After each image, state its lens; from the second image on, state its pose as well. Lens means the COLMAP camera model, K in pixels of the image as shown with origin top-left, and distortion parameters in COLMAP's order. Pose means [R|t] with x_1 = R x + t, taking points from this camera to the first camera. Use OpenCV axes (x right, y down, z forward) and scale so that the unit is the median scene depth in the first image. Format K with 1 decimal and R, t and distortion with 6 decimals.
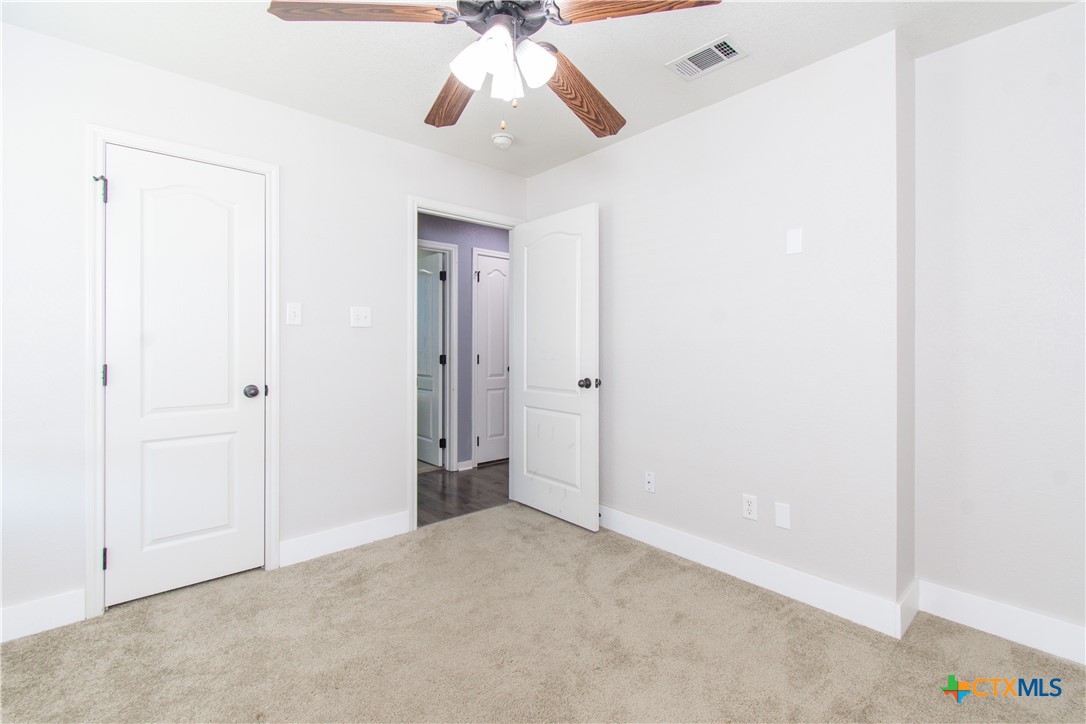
lens RADIAL K [[478.9, 0, 546.4], [0, 478.9, 355.7], [0, 0, 1]] dist [0.002954, -0.002469]
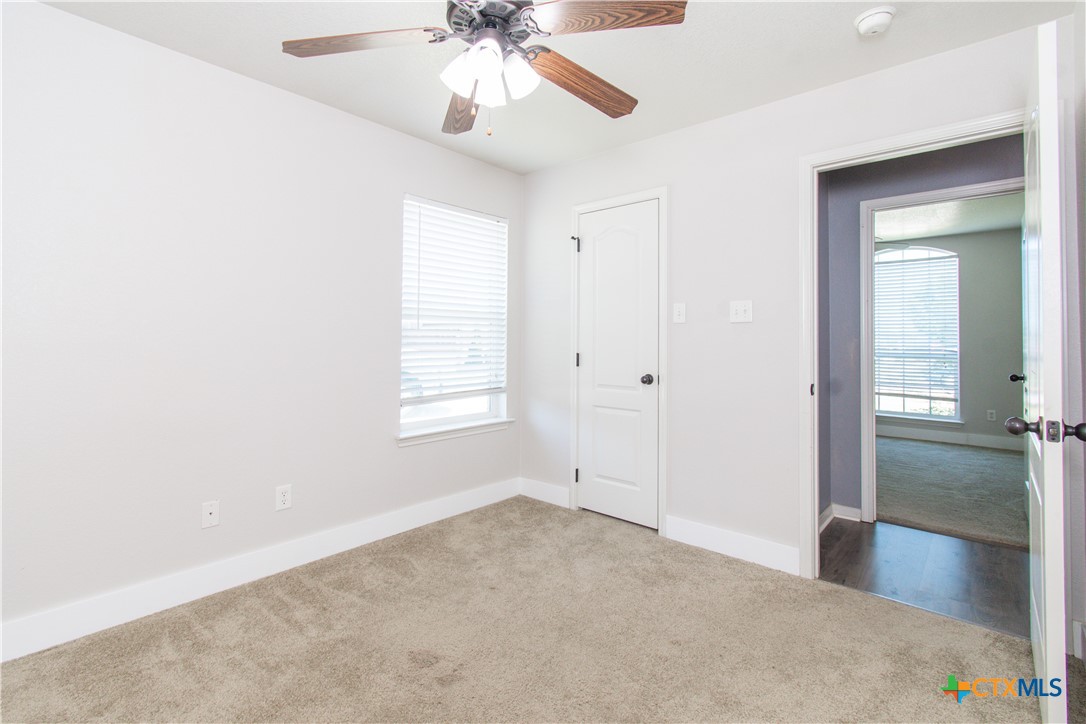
lens RADIAL K [[478.9, 0, 527.4], [0, 478.9, 330.9], [0, 0, 1]] dist [0.002954, -0.002469]
pose [[0.129046, -0.015103, -0.991524, 0.524264], [-0.020373, 0.999633, -0.017878, -0.019521], [0.991429, 0.022508, 0.128691, 0.509790]]
